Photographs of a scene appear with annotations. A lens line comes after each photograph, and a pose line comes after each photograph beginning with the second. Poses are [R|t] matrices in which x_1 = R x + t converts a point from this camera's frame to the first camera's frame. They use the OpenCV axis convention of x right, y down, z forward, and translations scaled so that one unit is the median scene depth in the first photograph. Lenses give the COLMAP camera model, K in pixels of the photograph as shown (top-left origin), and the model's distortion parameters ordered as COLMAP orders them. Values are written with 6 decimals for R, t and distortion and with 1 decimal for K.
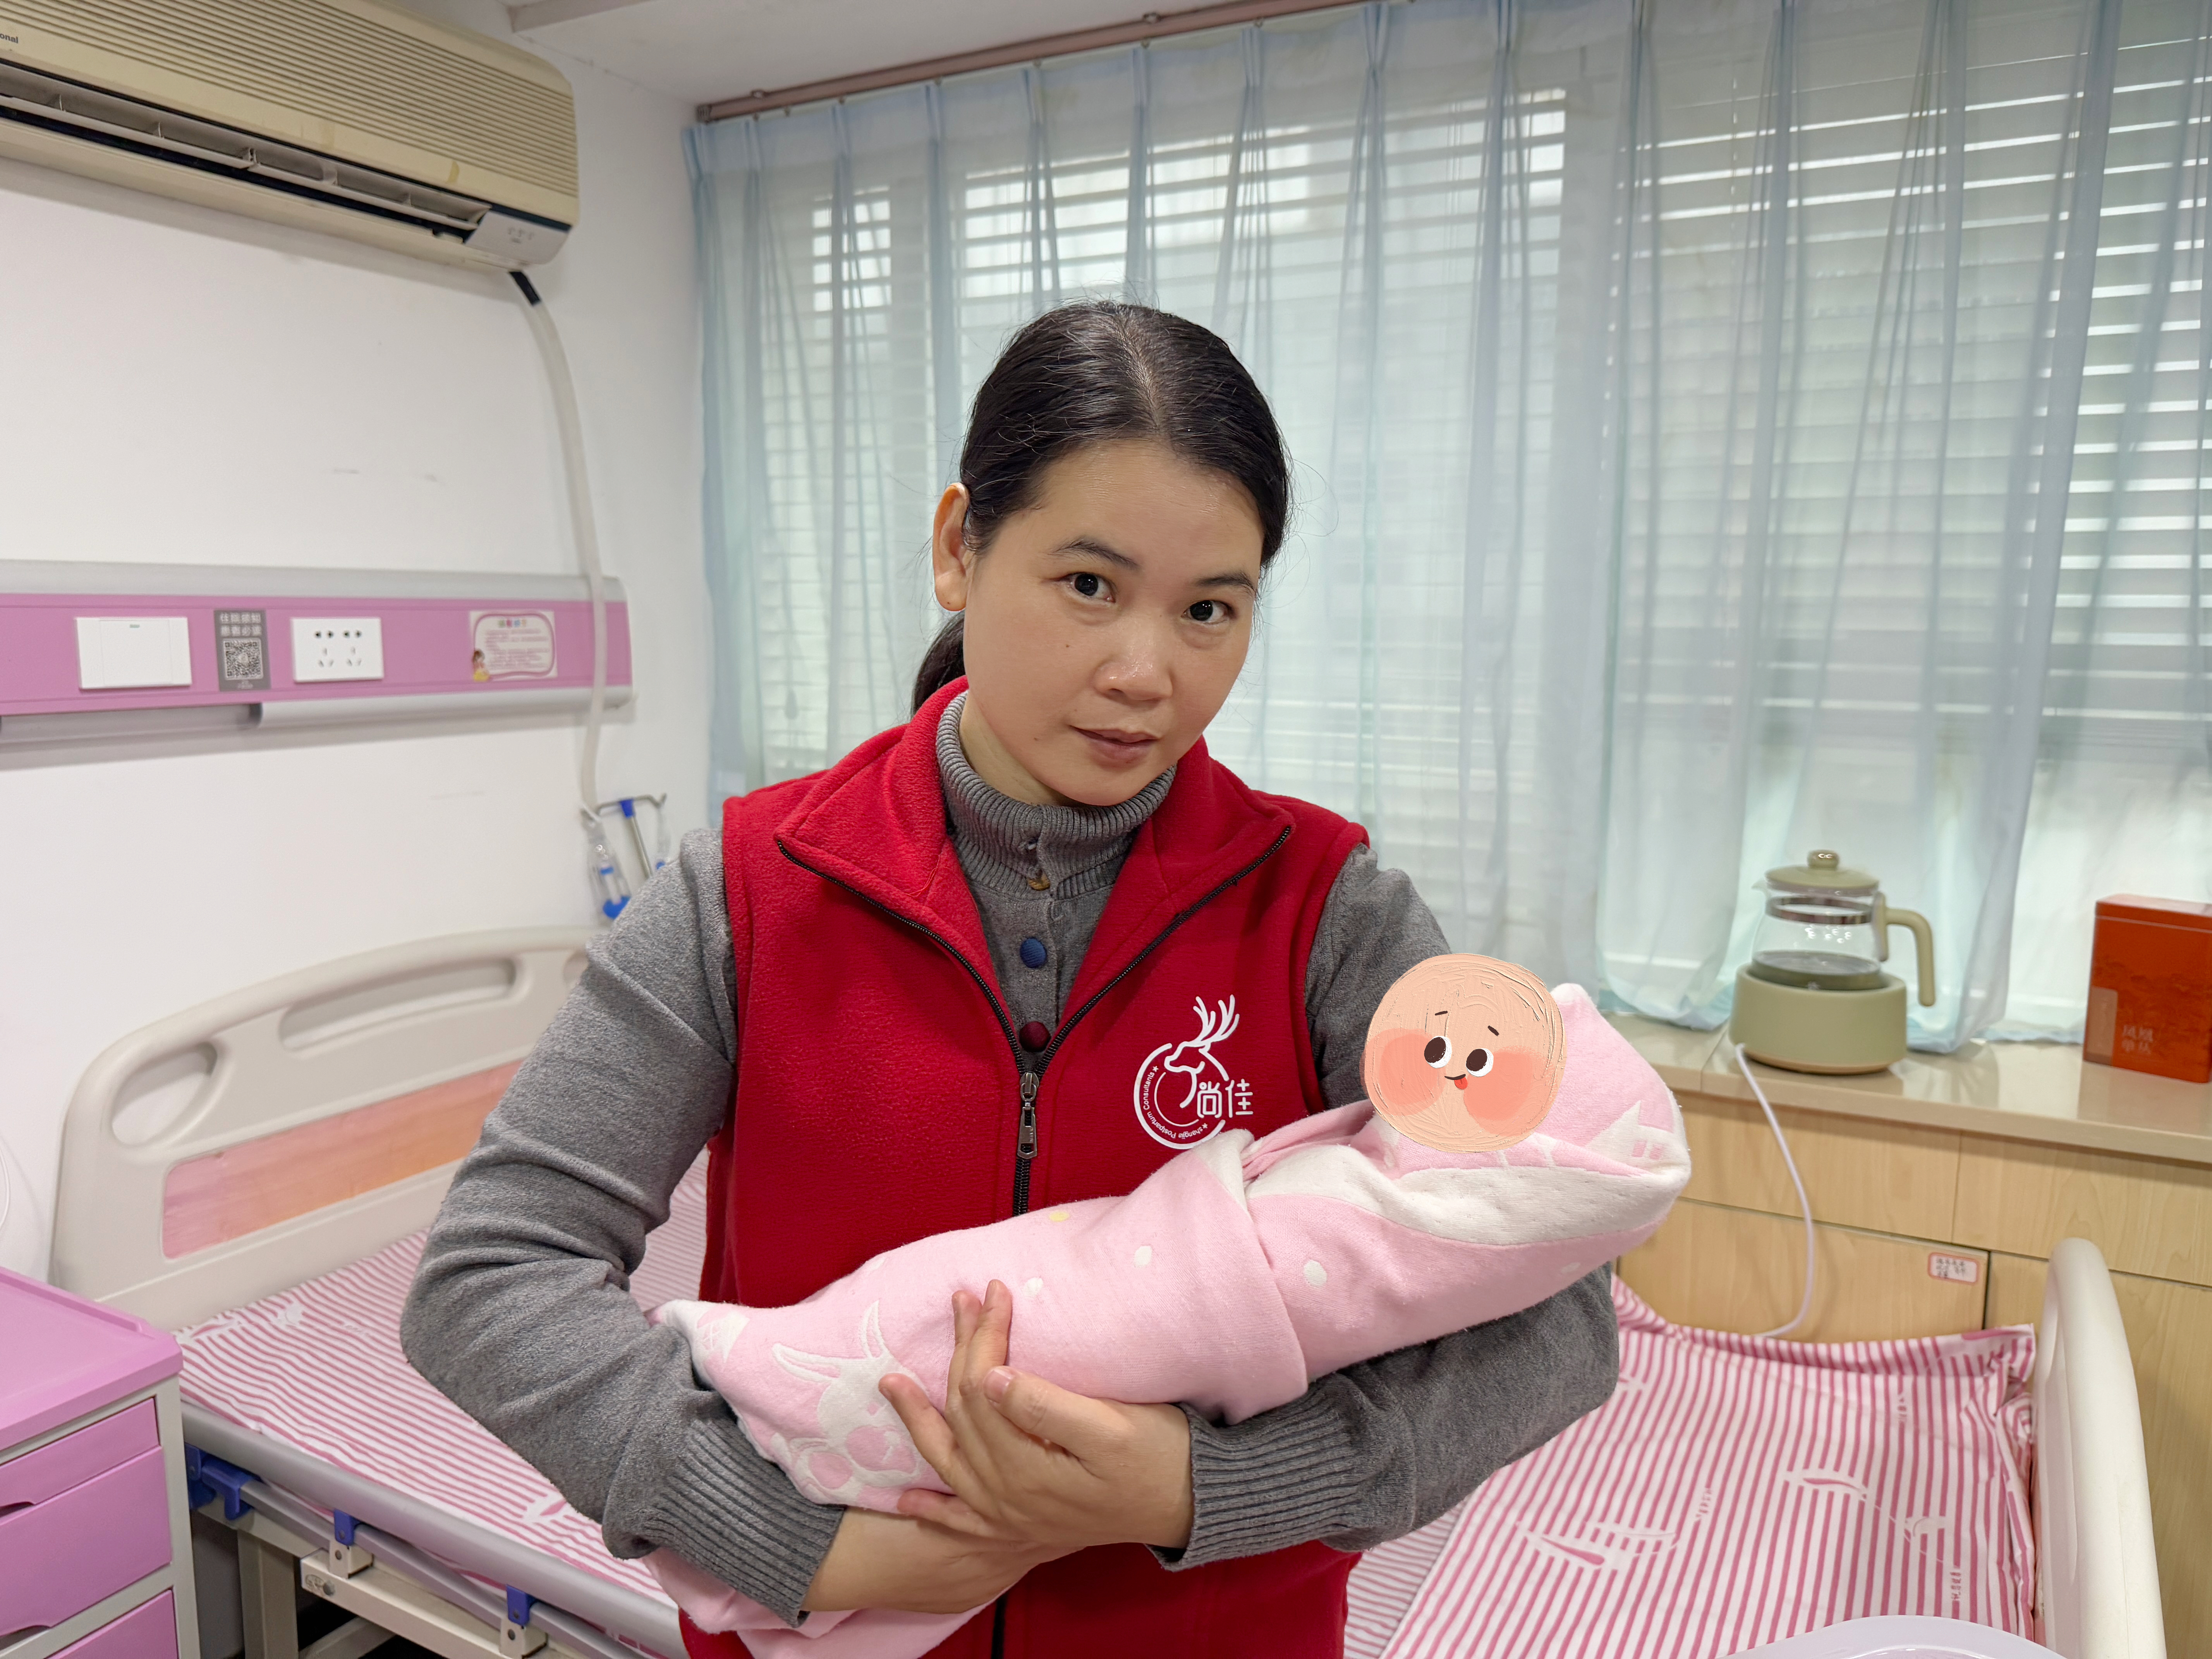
lens RADIAL K [[1579.4, 0, 1112.8], [0, 1579.4, 832.8], [0, 0, 1]] dist [0.001665, -0.023279]
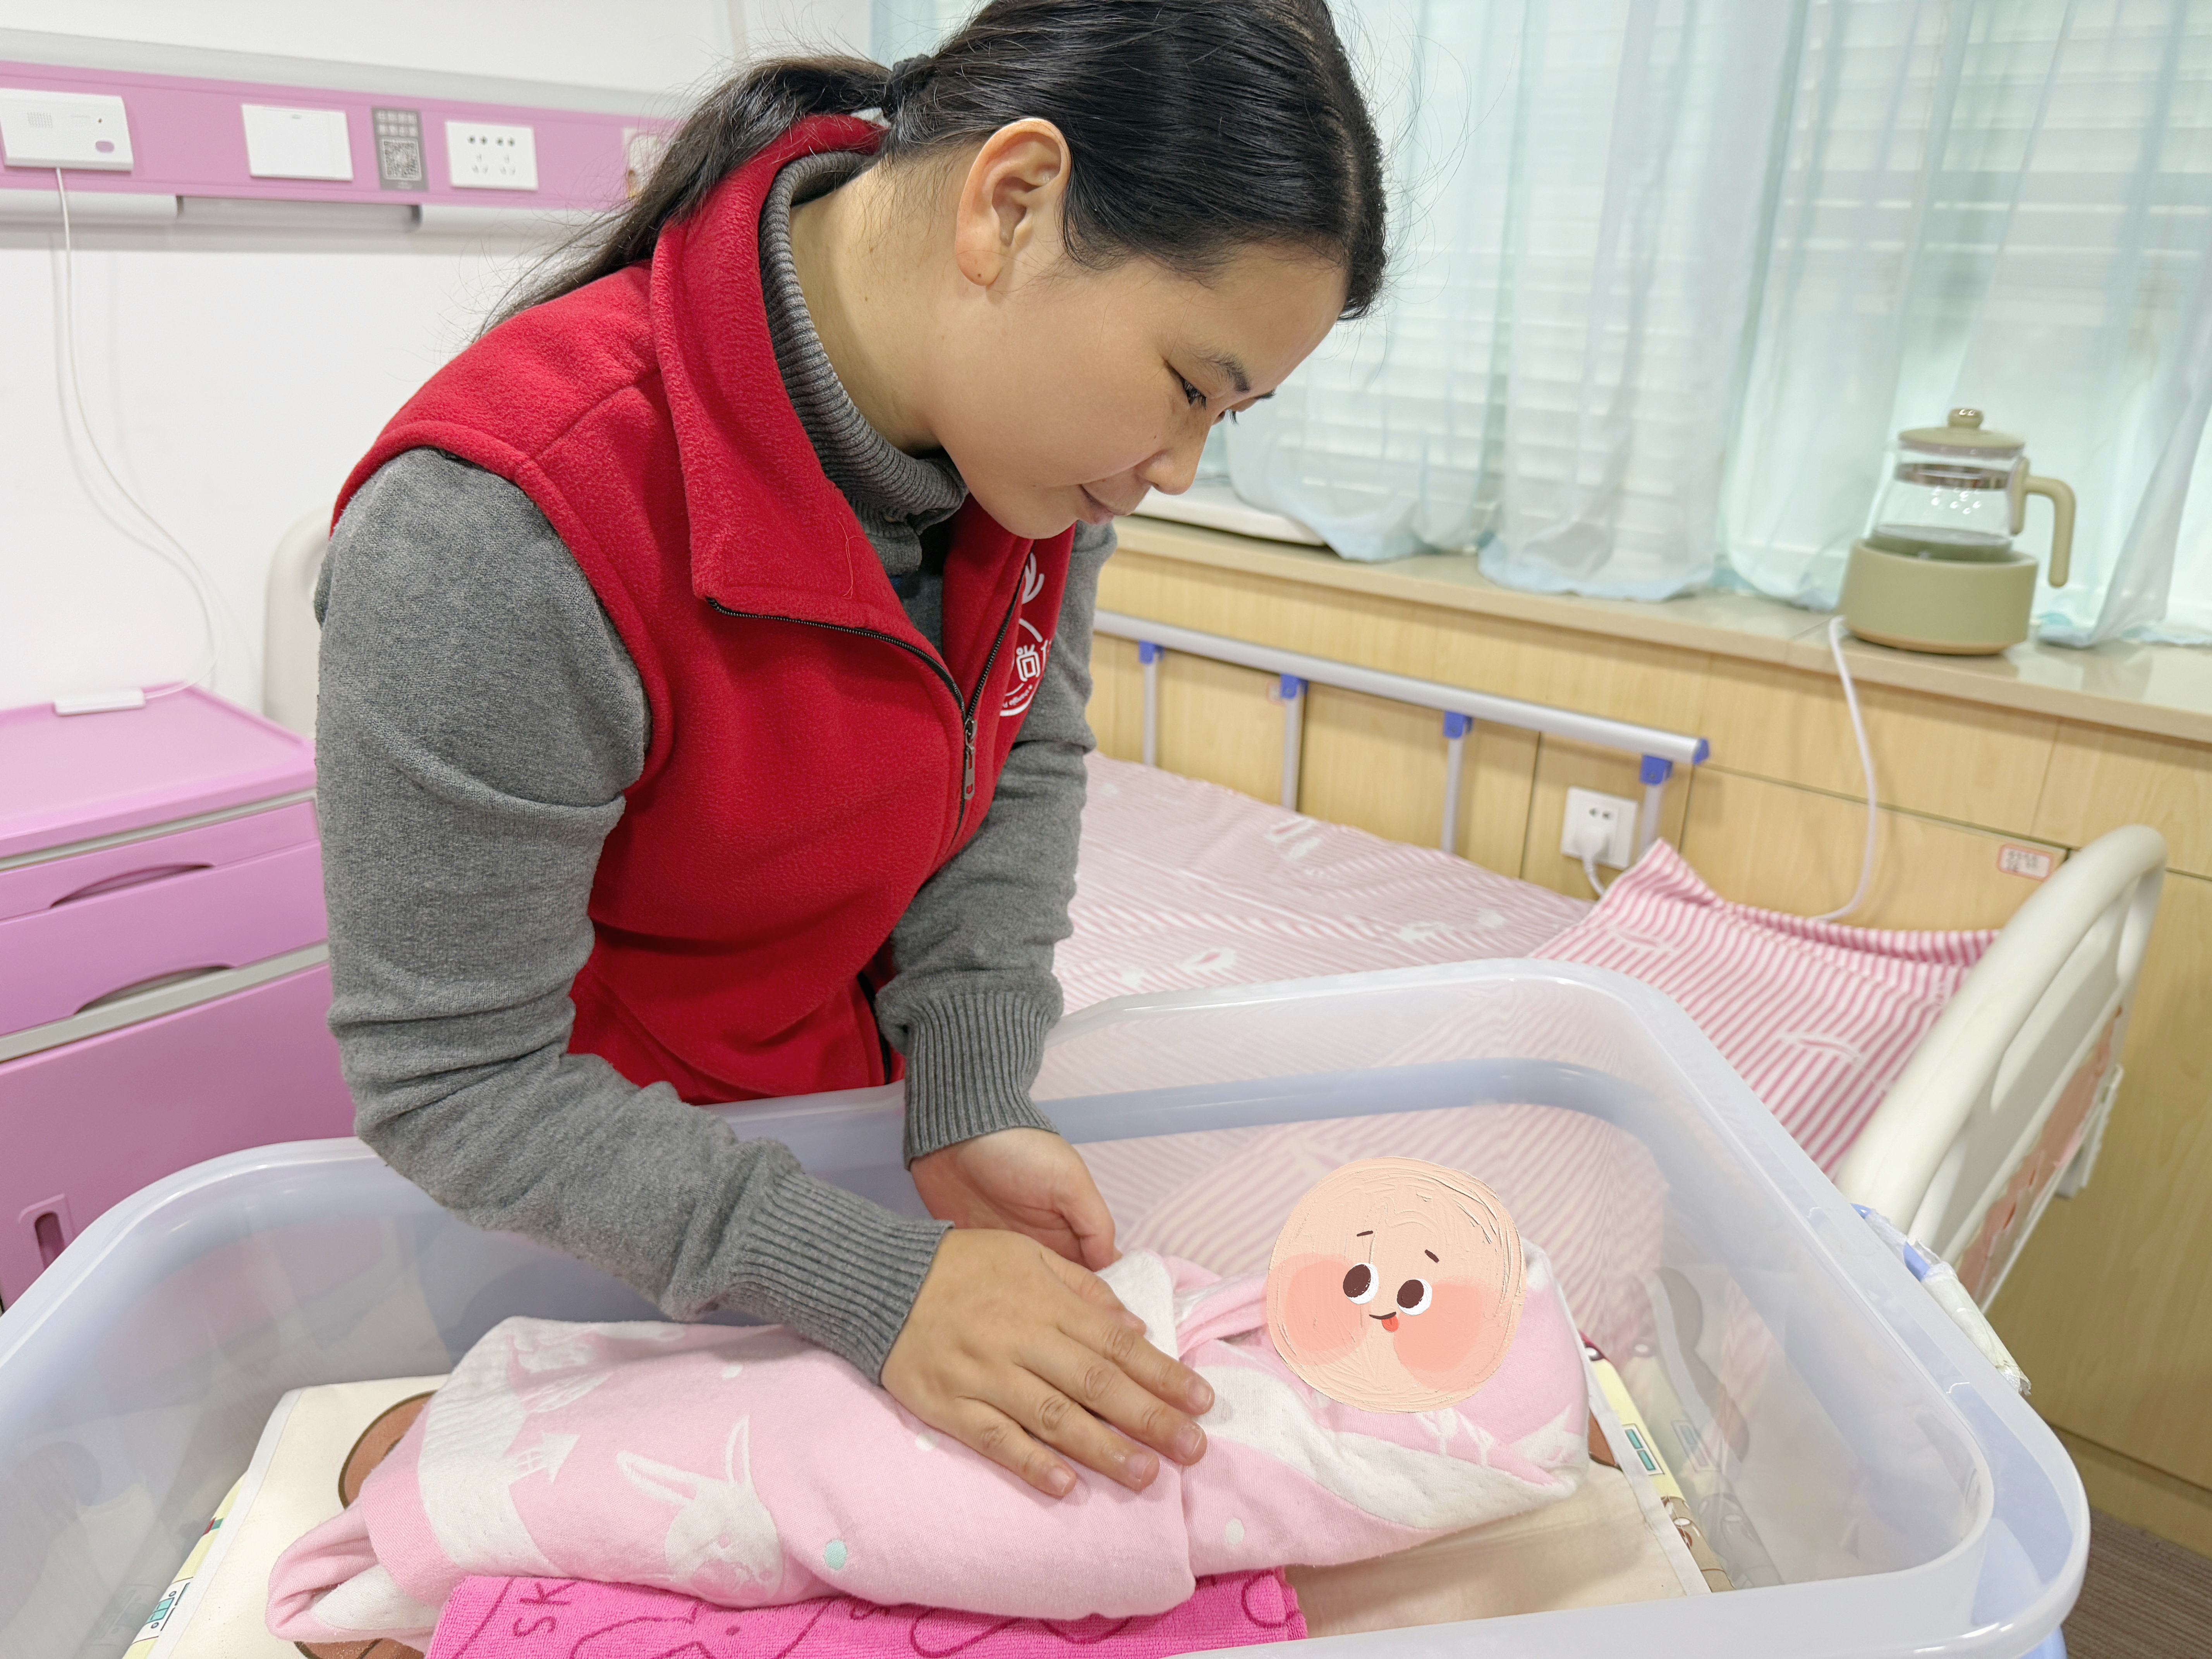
lens RADIAL K [[1579.4, 0, 1112.8], [0, 1579.4, 832.8], [0, 0, 1]] dist [0.001665, -0.023279]
pose [[0.978170, 0.095561, -0.184531, 0.156008], [-0.054668, 0.975049, 0.215153, 0.078164], [0.200487, -0.200368, 0.958988, -0.009886]]
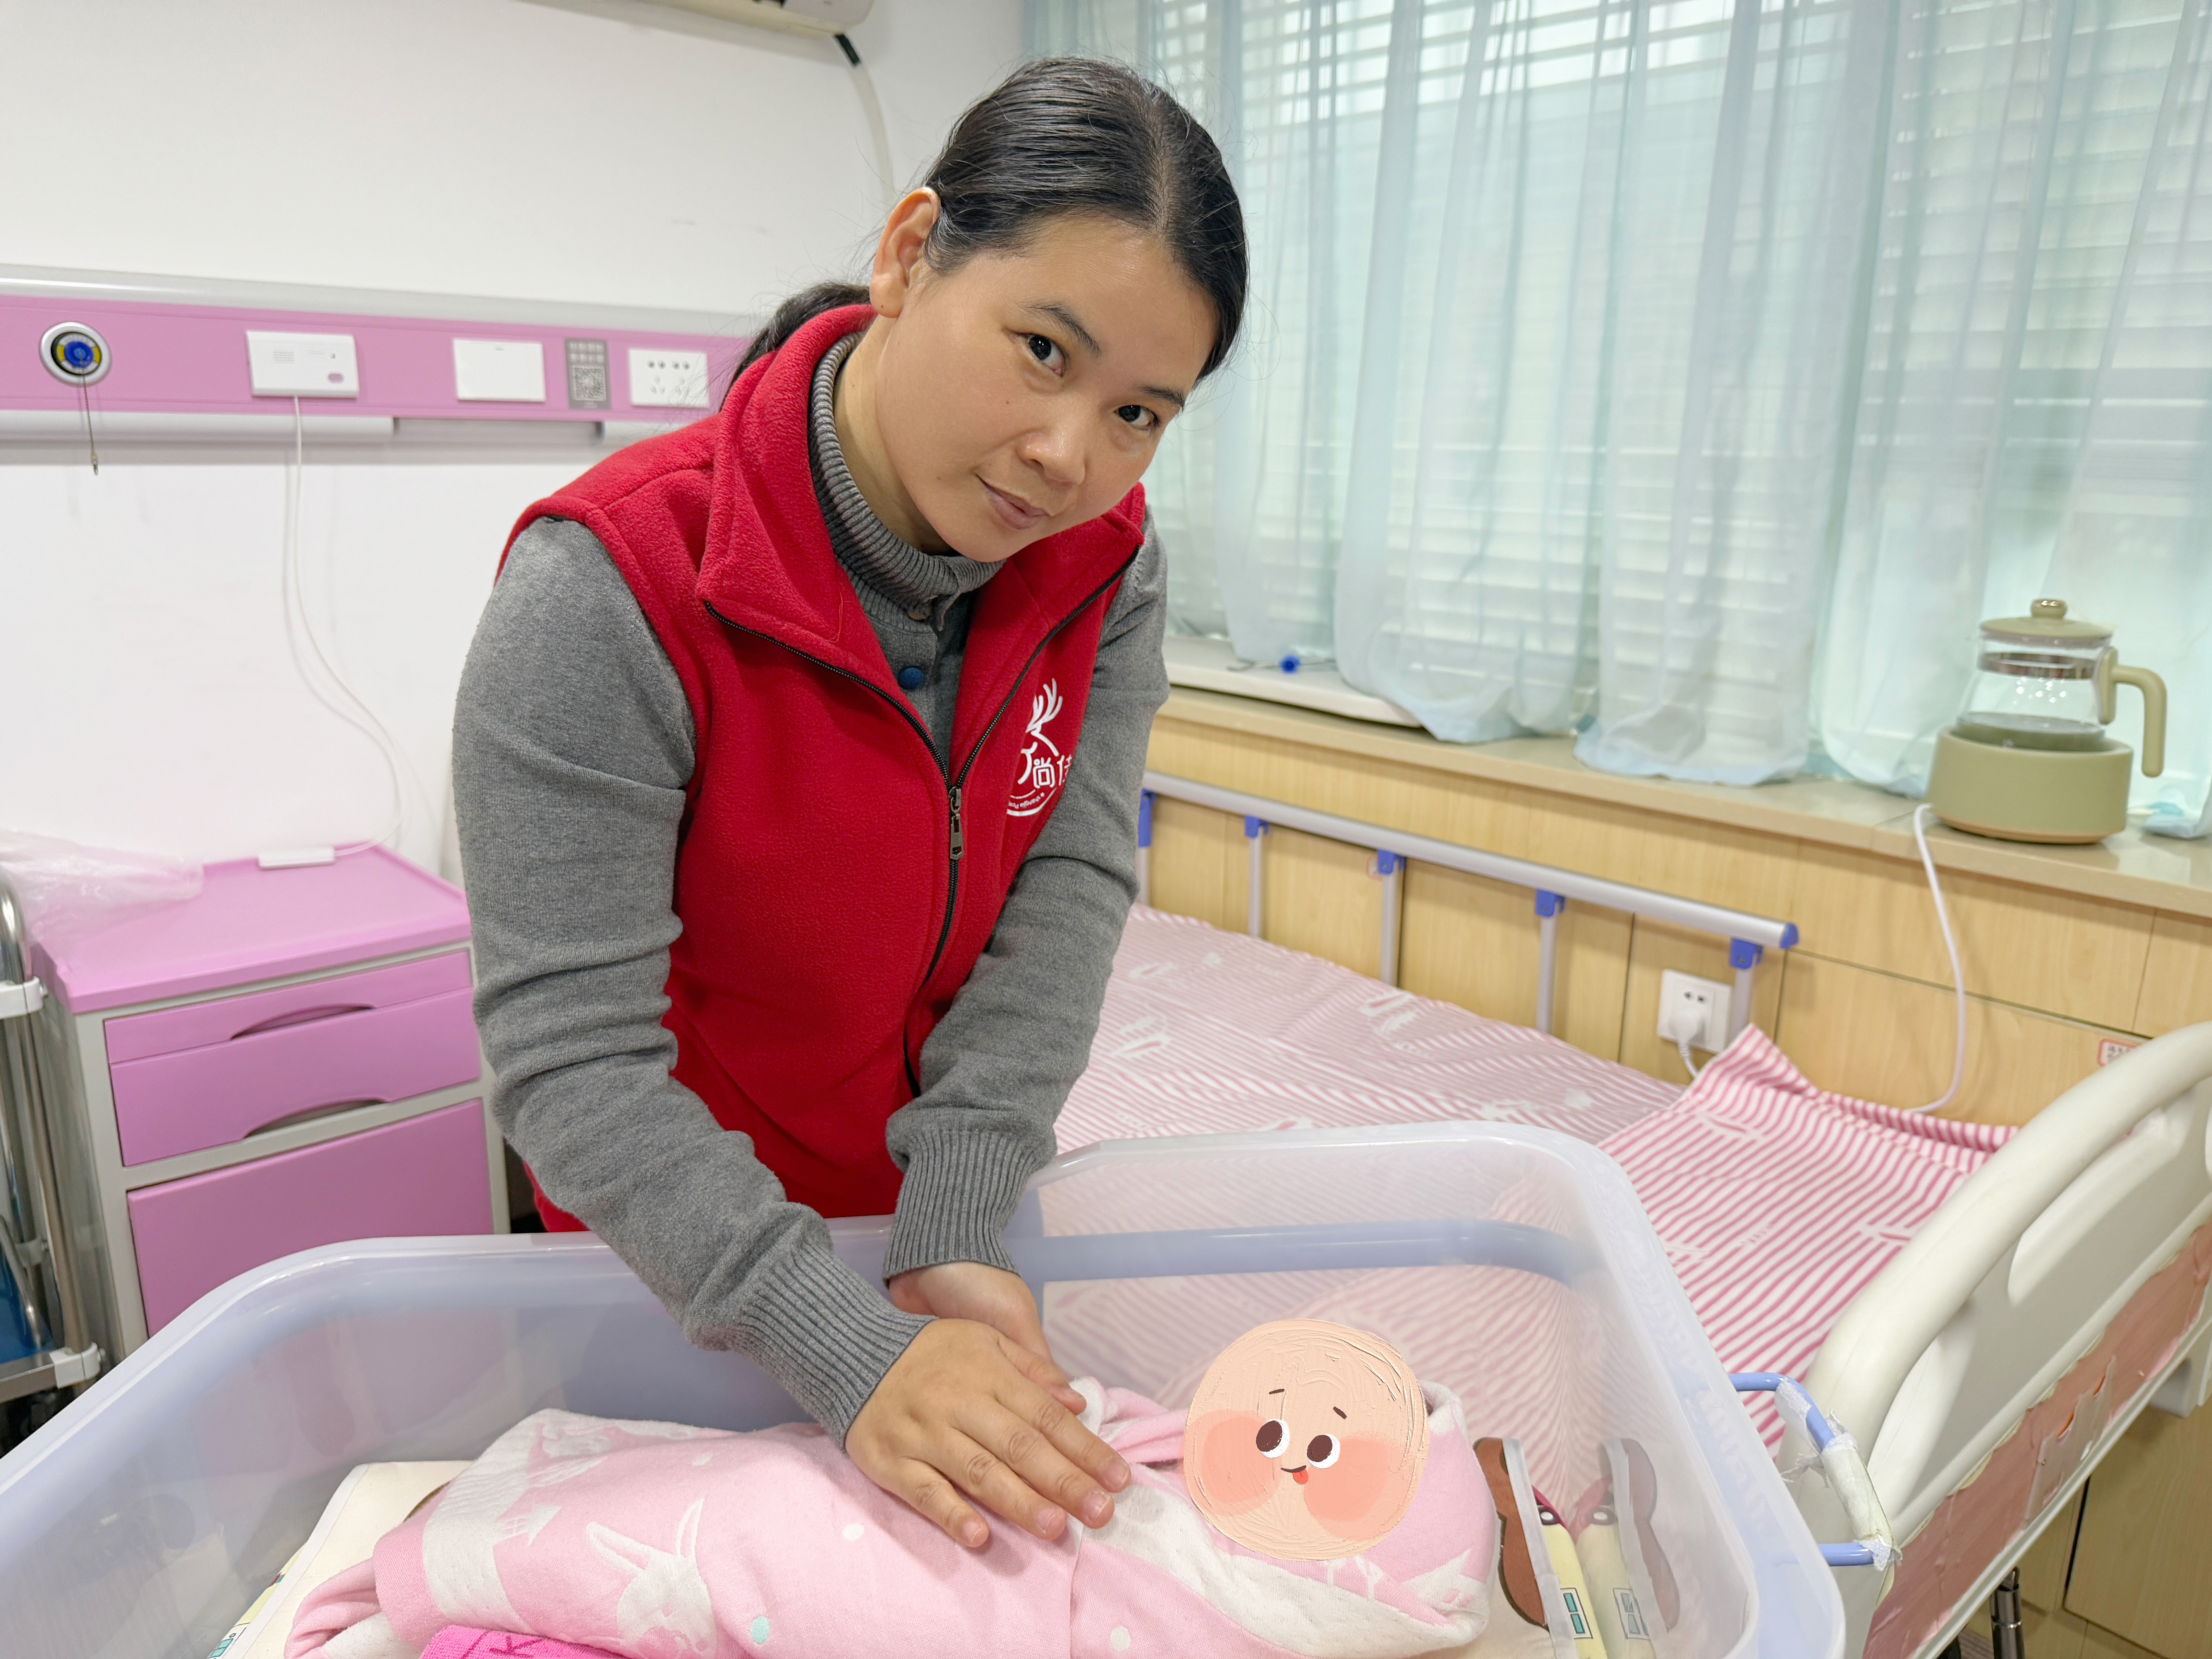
lens RADIAL K [[1575.4, 0, 1087.0], [0, 1575.4, 833.0], [0, 0, 1]] dist [0.005076, -0.030622]
pose [[0.944094, 0.092157, -0.316532, 0.218682], [-0.058223, 0.991651, 0.115058, 0.070435], [0.324493, -0.090197, 0.941578, -0.035914]]
